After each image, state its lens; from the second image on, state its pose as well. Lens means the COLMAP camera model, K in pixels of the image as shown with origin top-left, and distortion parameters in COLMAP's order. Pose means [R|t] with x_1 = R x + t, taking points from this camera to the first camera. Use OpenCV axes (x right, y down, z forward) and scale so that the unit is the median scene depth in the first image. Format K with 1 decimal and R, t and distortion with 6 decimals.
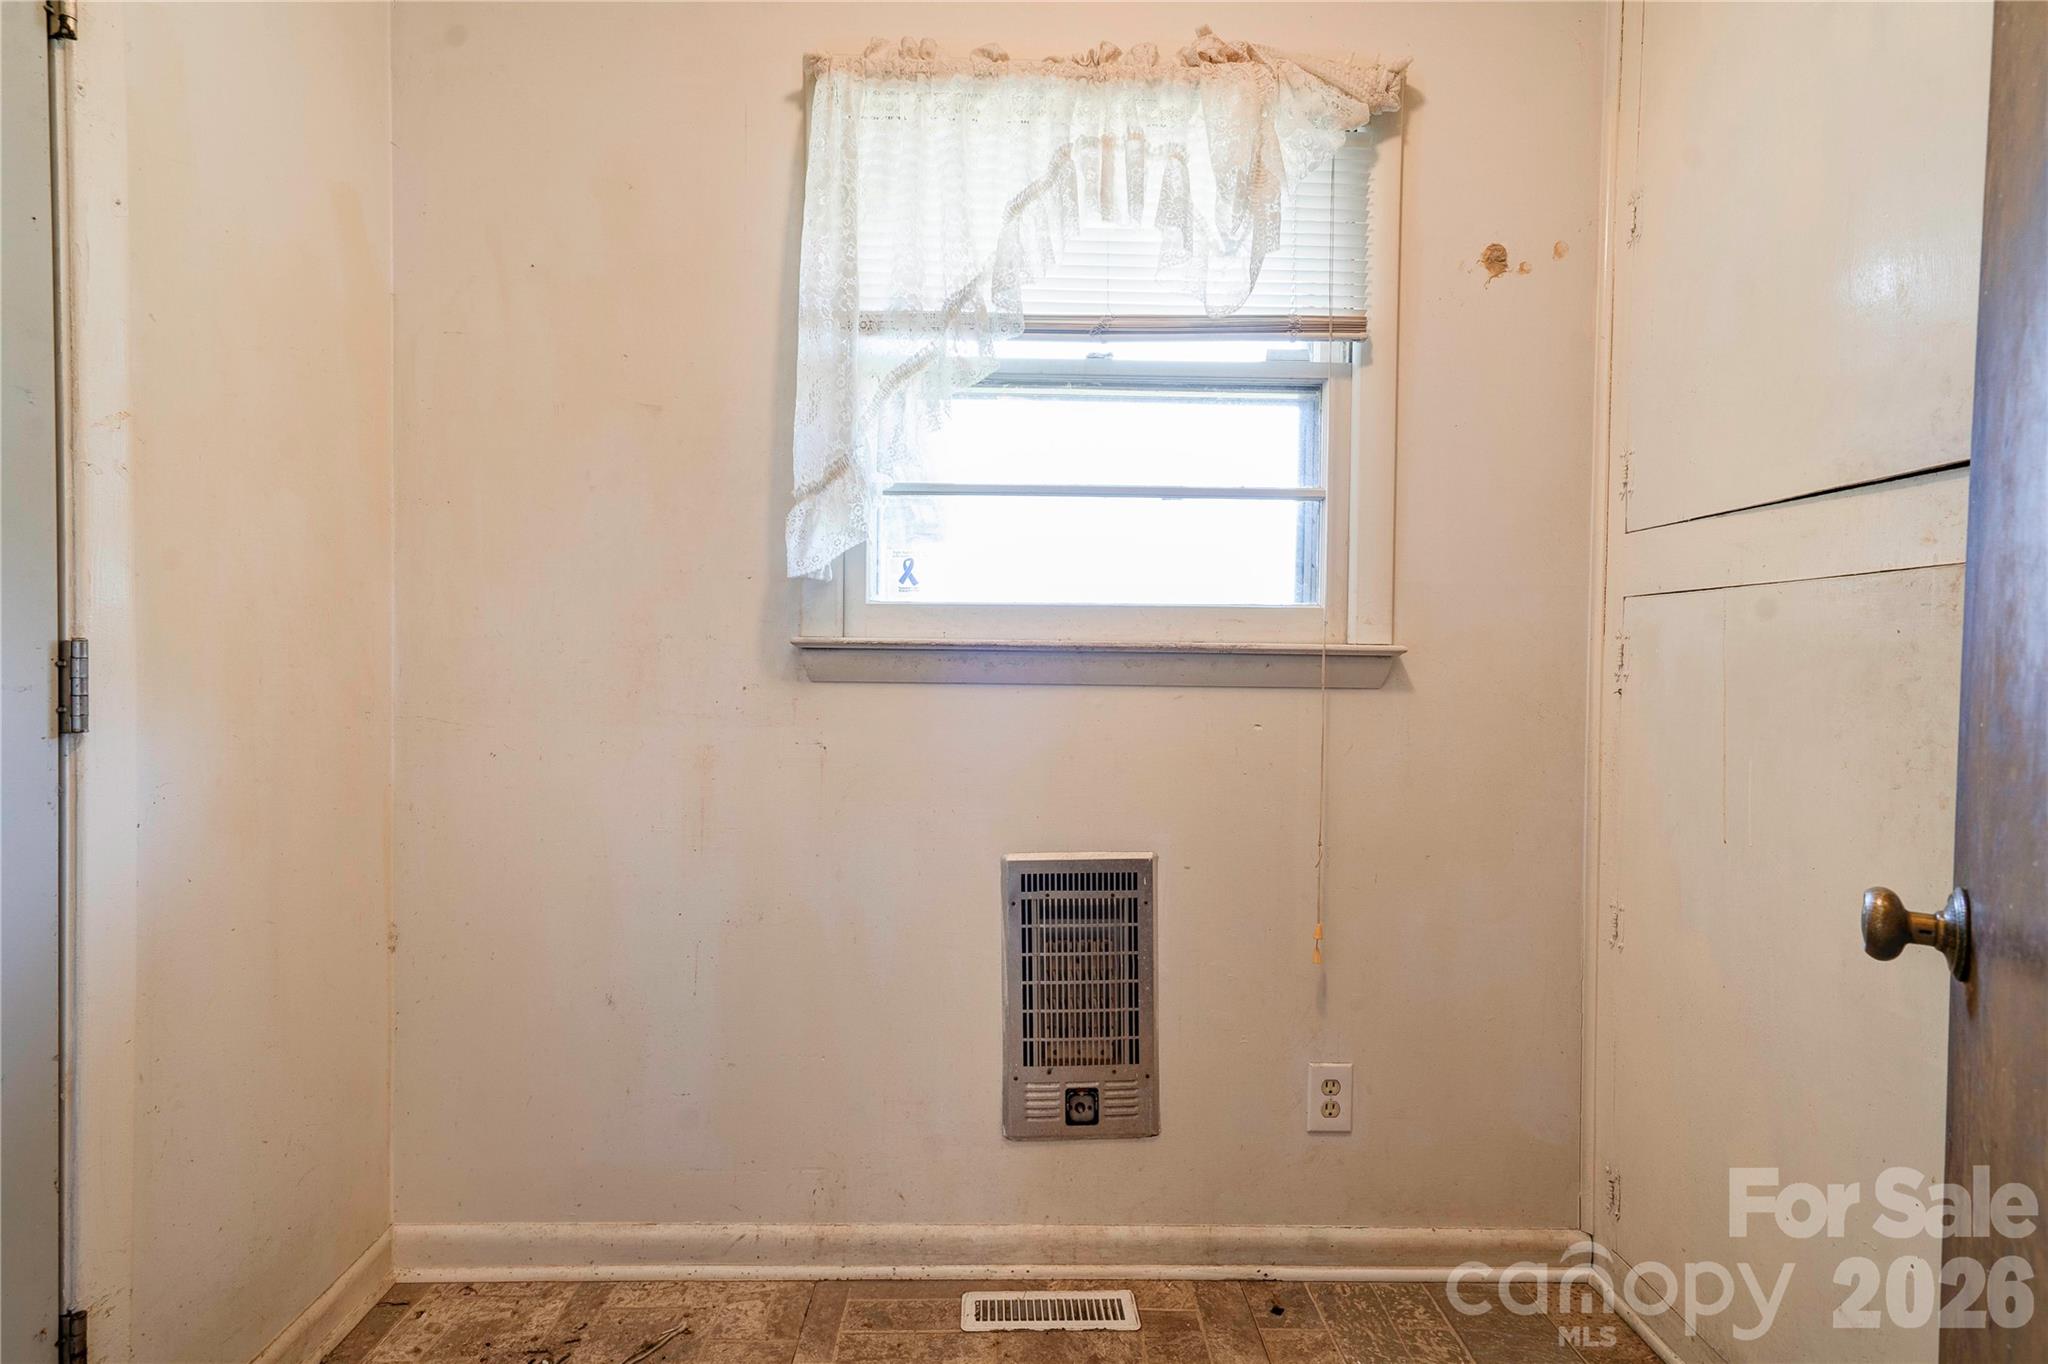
lens RADIAL K [[943.5, 0, 1010.7], [0, 943.5, 674.8], [0, 0, 1]] dist [-0.012940, 0.016008]
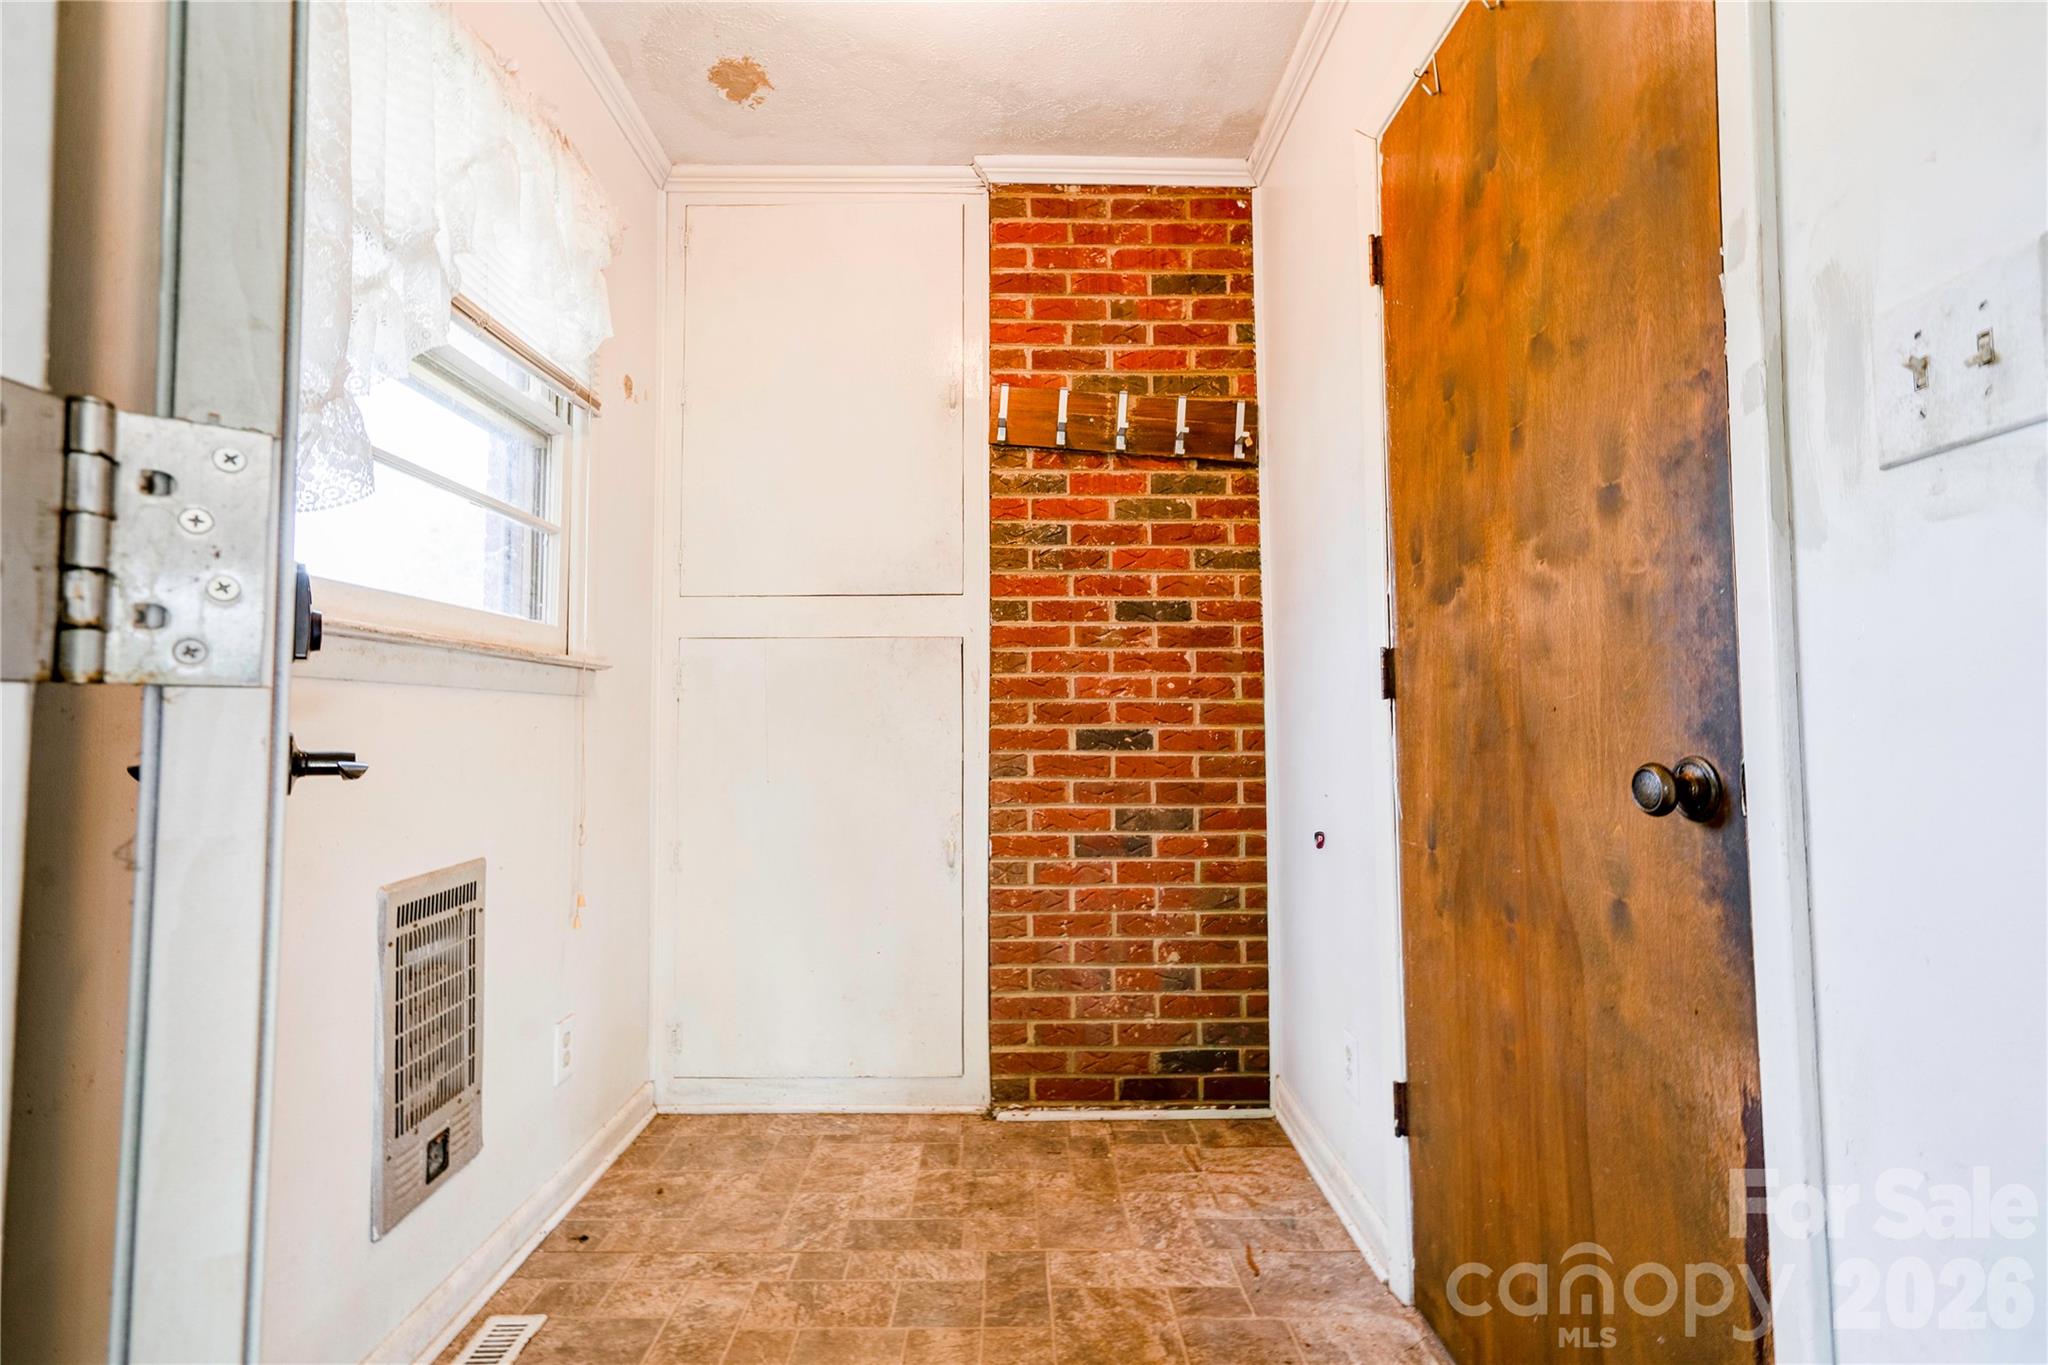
lens RADIAL K [[943.5, 0, 1010.7], [0, 943.5, 675.3], [0, 0, 1]] dist [-0.012940, 0.016008]
pose [[0.010800, 0.038198, 0.999212, -0.833598], [0.015299, 0.999147, -0.038361, 0.043941], [-0.999825, 0.015701, 0.010206, 0.437439]]
